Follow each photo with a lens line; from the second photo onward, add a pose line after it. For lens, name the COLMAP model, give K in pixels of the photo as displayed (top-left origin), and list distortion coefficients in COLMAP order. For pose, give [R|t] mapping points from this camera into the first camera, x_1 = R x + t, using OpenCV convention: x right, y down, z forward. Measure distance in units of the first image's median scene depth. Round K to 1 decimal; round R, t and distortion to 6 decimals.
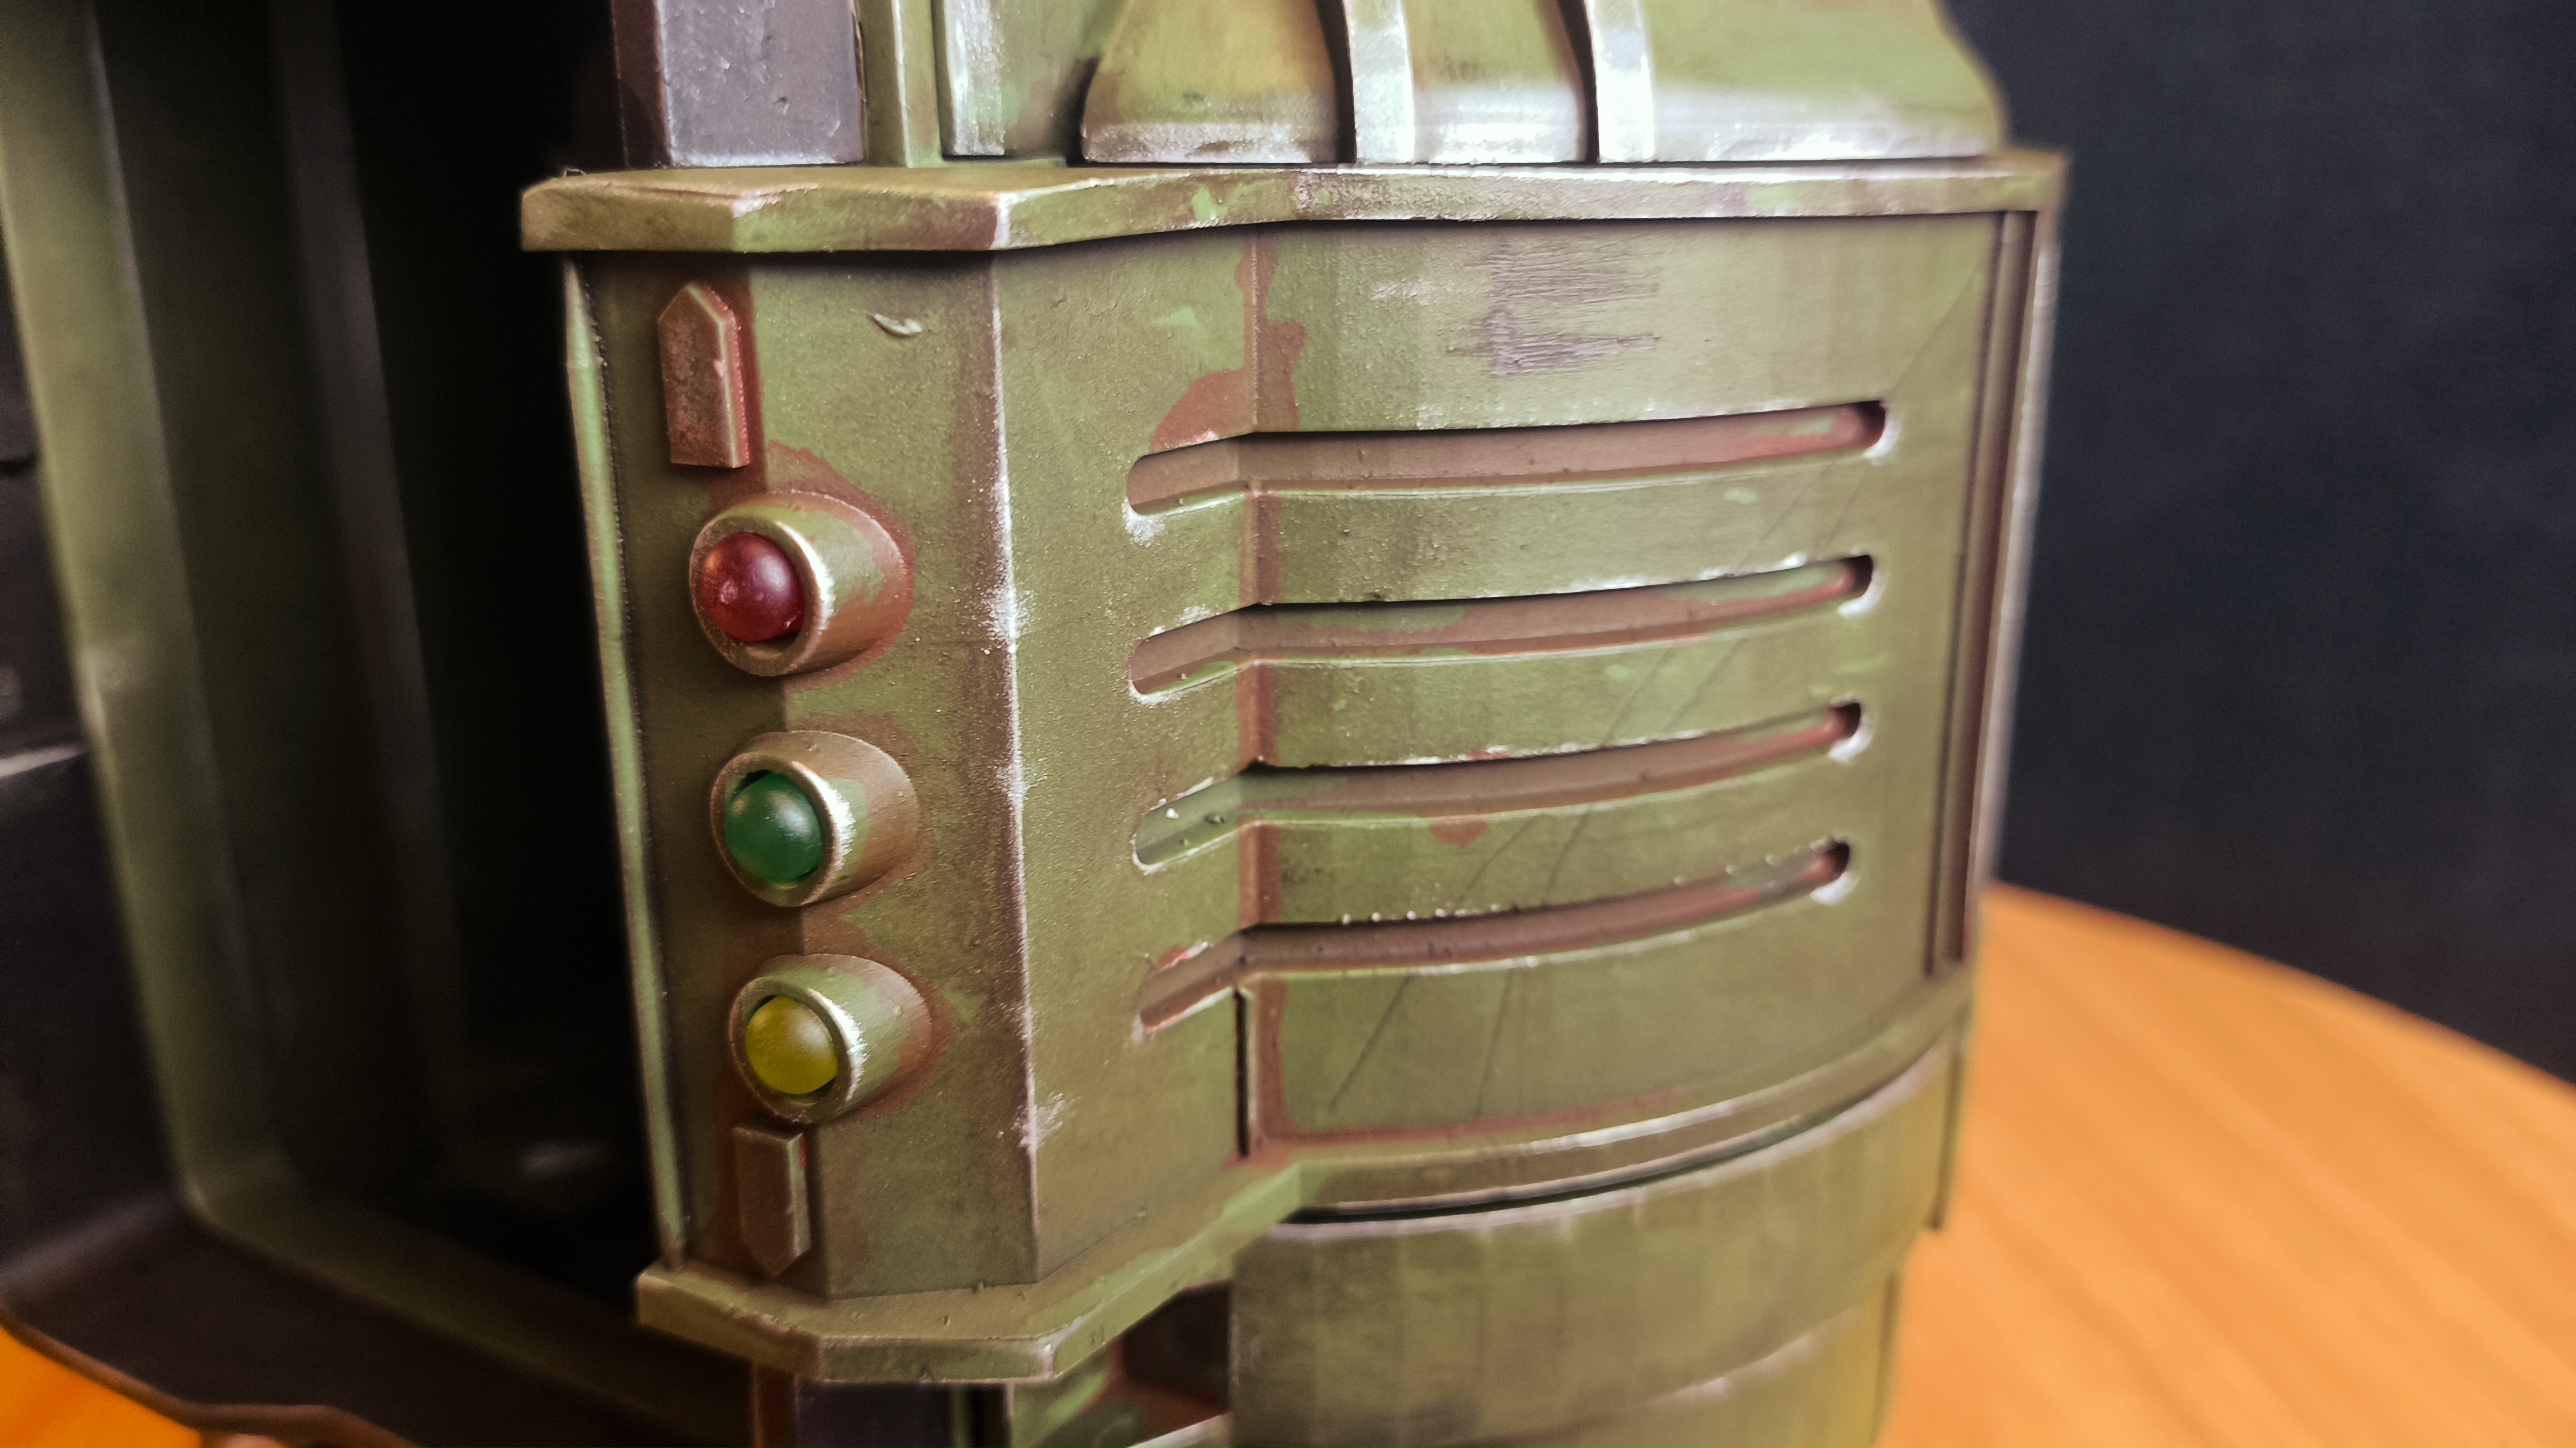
lens RADIAL K [[1944.4, 0, 1288.0], [0, 1944.4, 724.0], [0, 0, 1]] dist [0.027766, -0.112575]
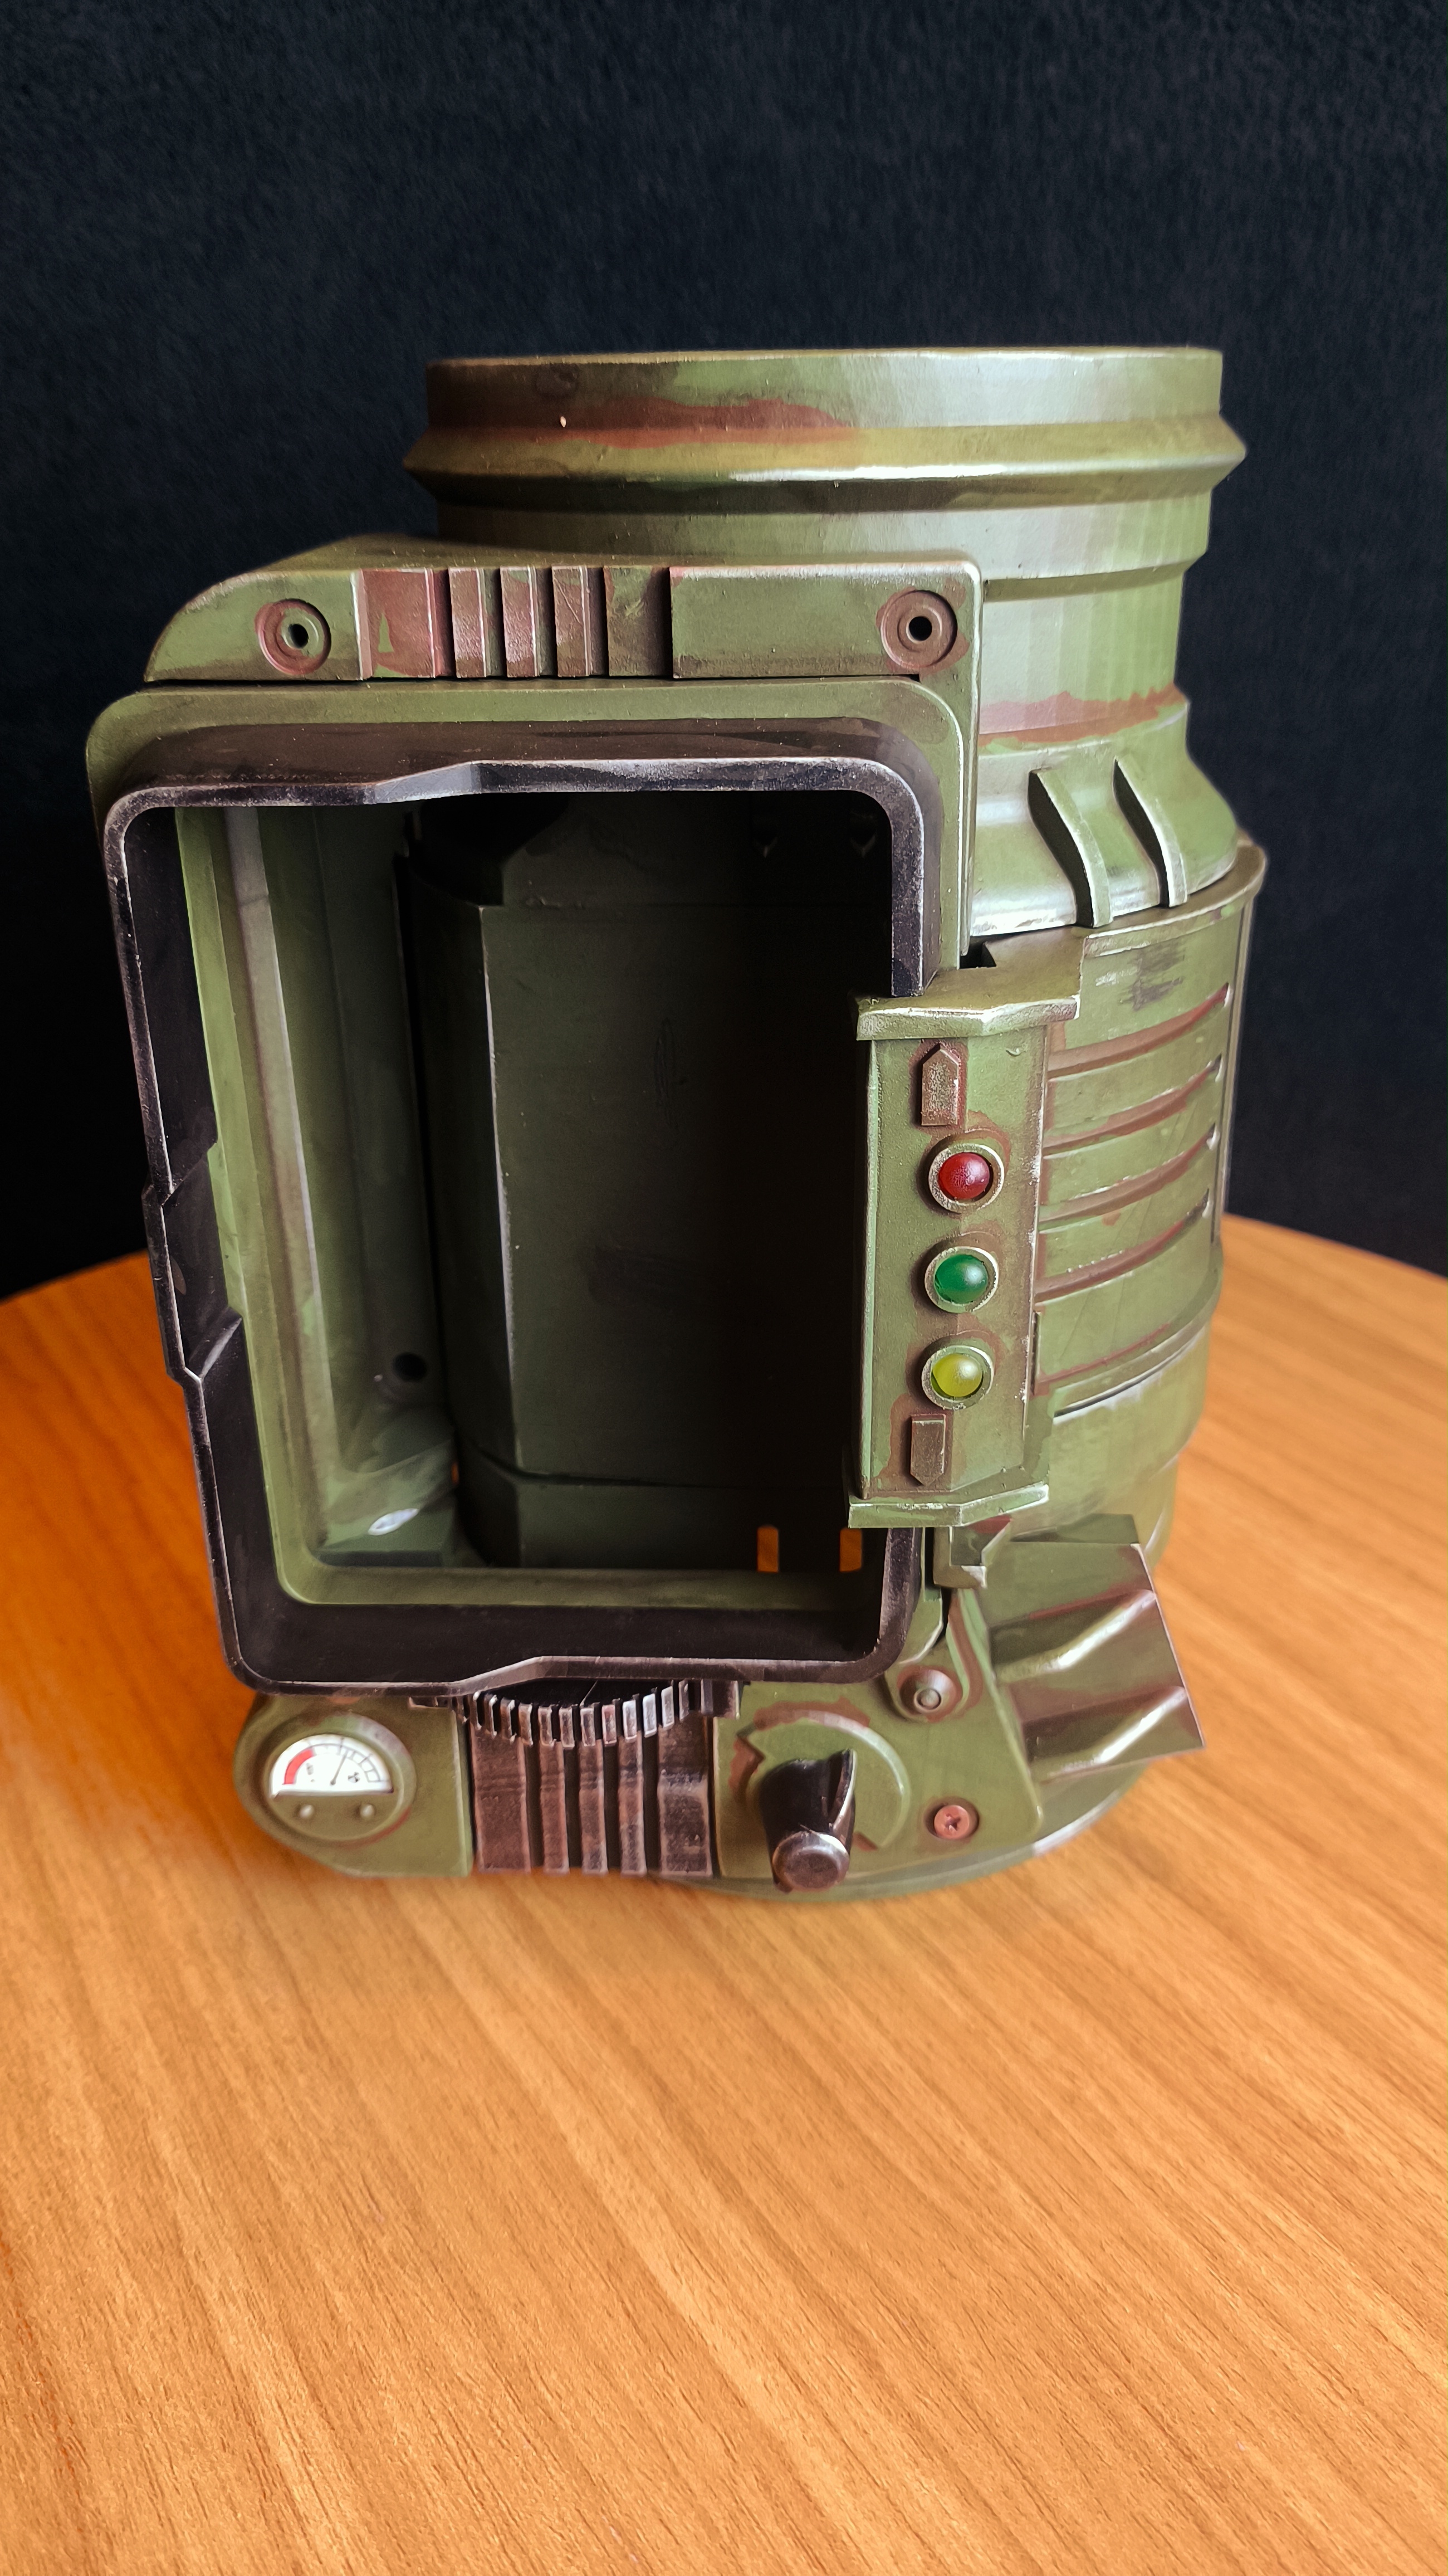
lens RADIAL K [[1944.4, 0, 725.9], [0, 1944.4, 1264.2], [0, 0, 1]] dist [0.027766, -0.112575]
pose [[0.895421, -0.189493, 0.402881, -1.224906], [0.136122, 0.978092, 0.157504, -0.305973], [-0.423901, -0.086191, 0.901598, -0.774102]]
